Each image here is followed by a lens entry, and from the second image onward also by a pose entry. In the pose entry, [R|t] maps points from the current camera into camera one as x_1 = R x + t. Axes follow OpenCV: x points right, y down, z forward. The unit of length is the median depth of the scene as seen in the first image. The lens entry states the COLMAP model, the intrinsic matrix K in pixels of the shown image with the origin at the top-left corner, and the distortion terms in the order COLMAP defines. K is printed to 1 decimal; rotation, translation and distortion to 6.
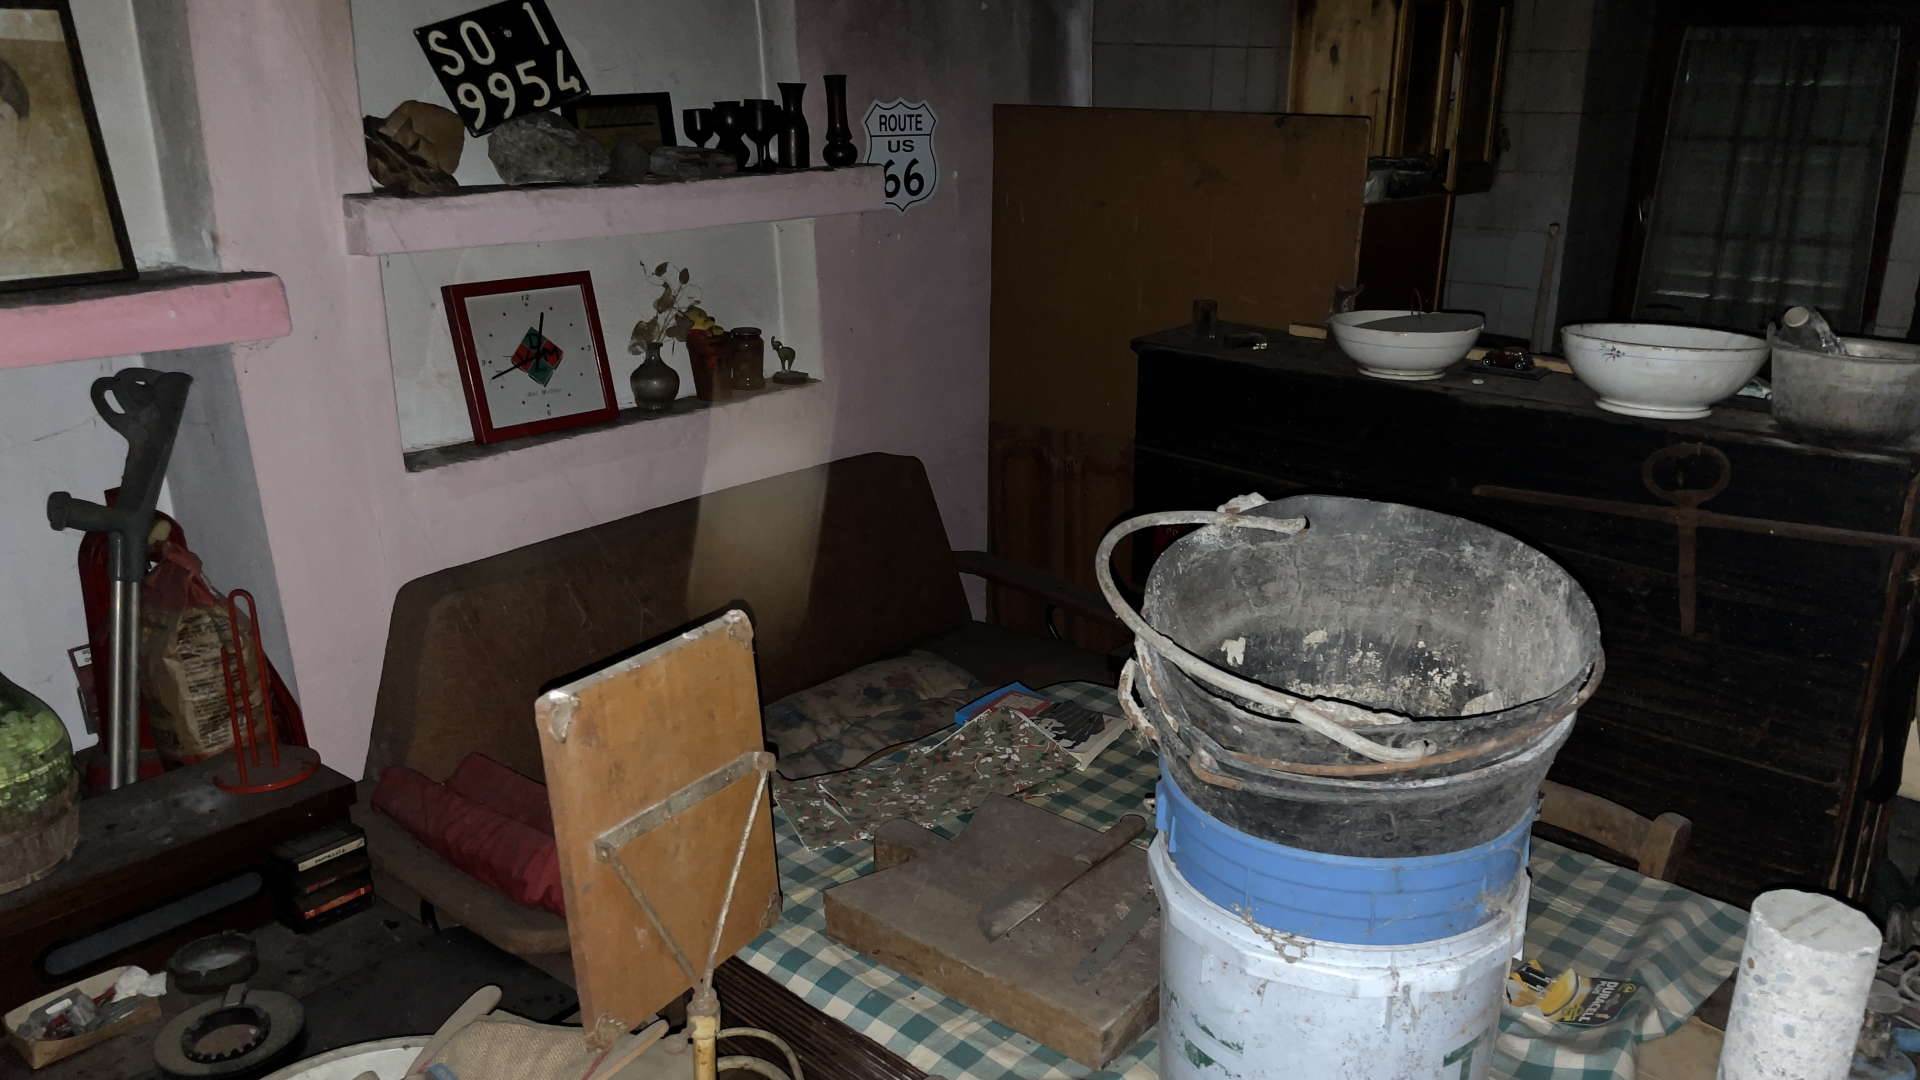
lens RADIAL K [[1482.5, 0, 1034.4], [0, 1482.5, 531.5], [0, 0, 1]] dist [0.061291, -0.078340]
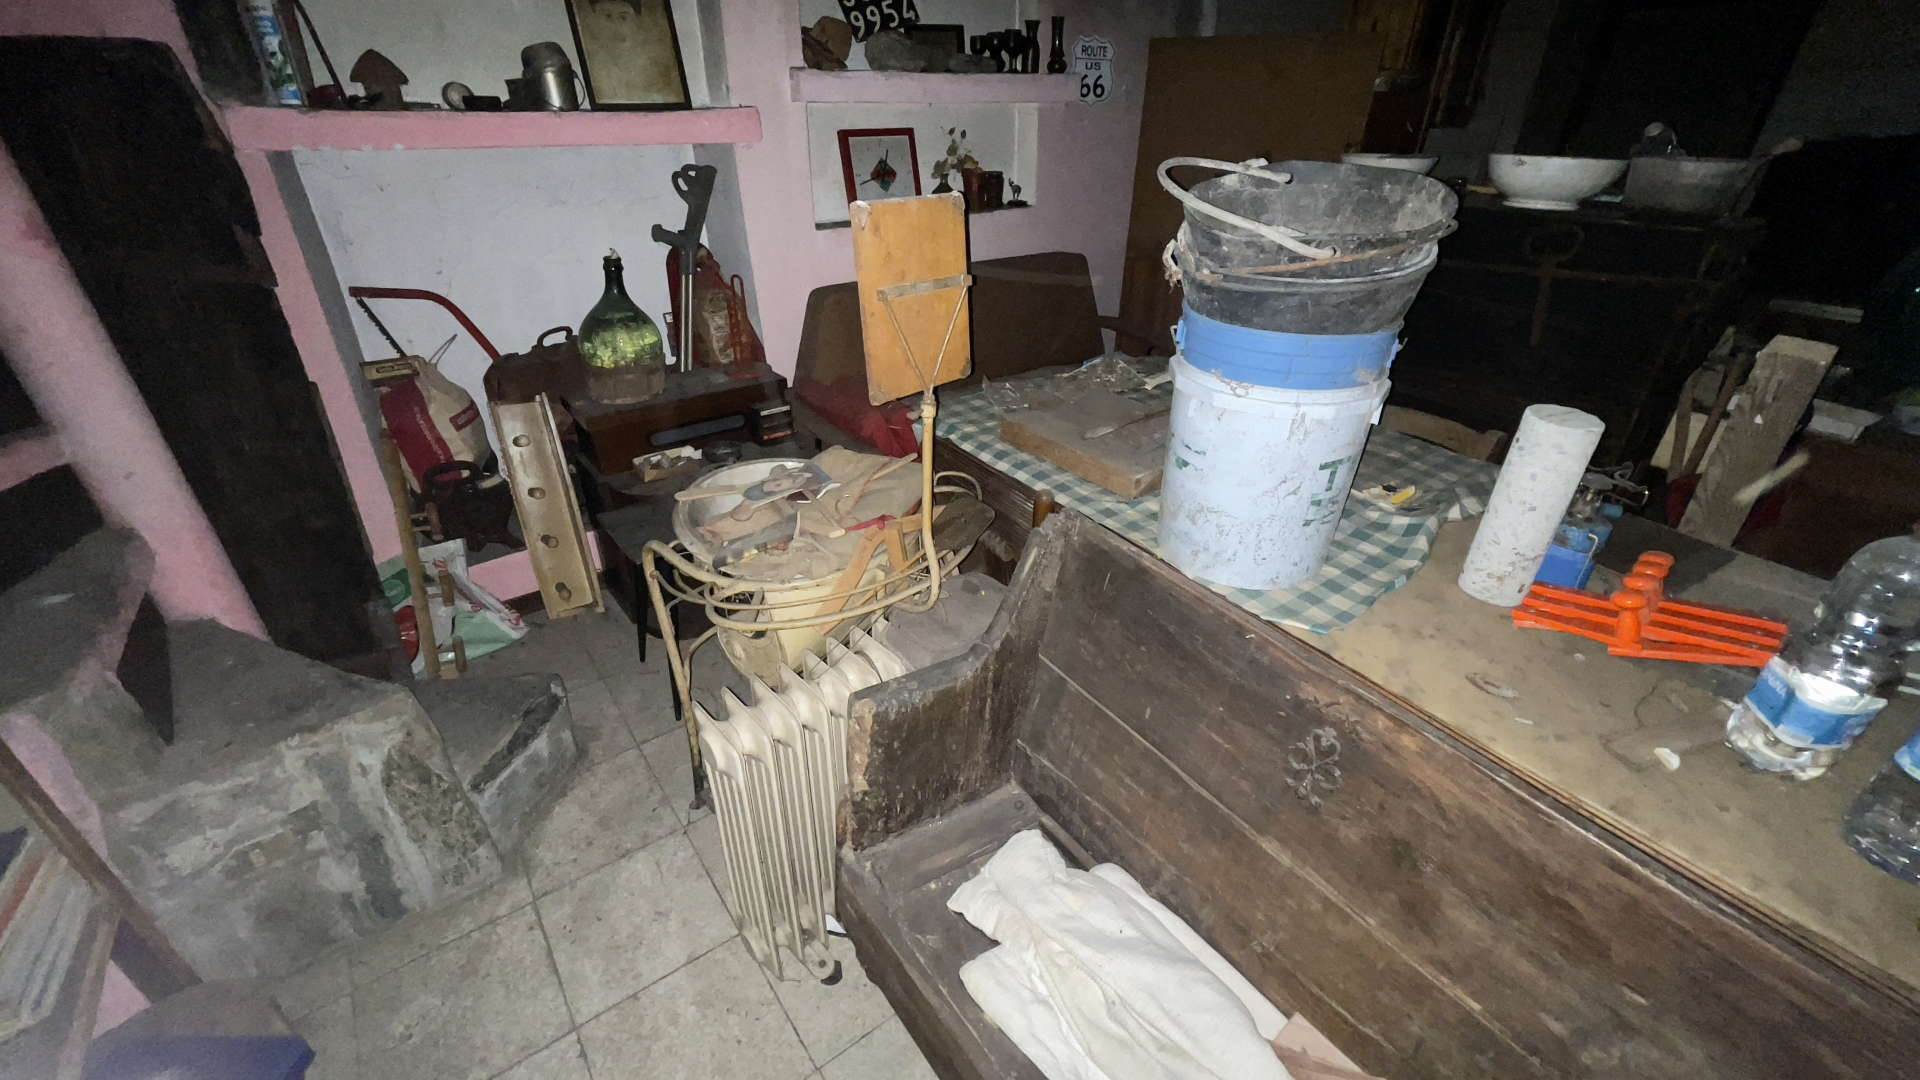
lens RADIAL K [[794.8, 0, 960.0], [0, 794.8, 540.0], [0, 0, 1]] dist [-0.018140, 0.007143]
pose [[0.969353, 0.119616, -0.214586, 0.031193], [-0.072219, 0.973612, 0.216483, 0.120483], [0.234819, -0.194351, 0.952412, -0.014350]]
